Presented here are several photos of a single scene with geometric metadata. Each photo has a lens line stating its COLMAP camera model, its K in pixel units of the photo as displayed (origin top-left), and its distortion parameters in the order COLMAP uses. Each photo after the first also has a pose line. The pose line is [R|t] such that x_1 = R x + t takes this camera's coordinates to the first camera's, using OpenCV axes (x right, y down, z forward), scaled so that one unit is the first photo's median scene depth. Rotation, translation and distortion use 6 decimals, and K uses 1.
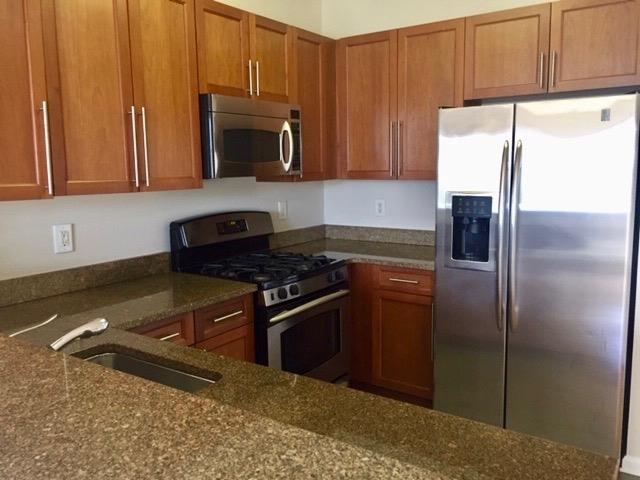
lens RADIAL K [[547.7, 0, 320.1], [0, 547.7, 240.4], [0, 0, 1]] dist [0.054419, 0.013808]
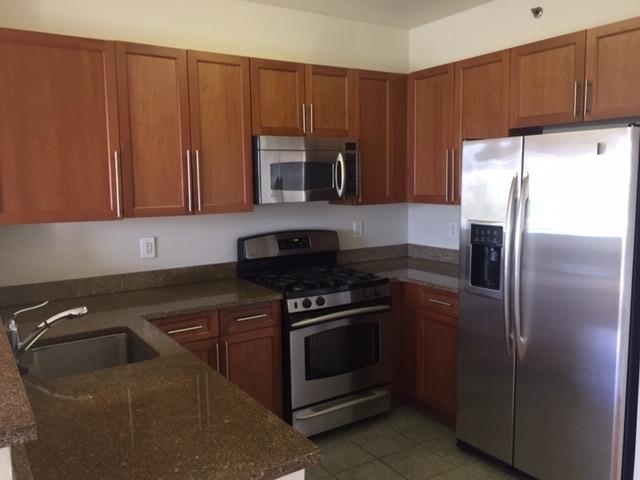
lens RADIAL K [[547.7, 0, 320.4], [0, 547.7, 239.3], [0, 0, 1]] dist [0.054419, 0.013808]
pose [[0.924009, 0.042671, -0.379982, 0.373270], [-0.049529, 0.998738, -0.008286, -0.029400], [0.379149, 0.026476, 0.924957, -0.069183]]
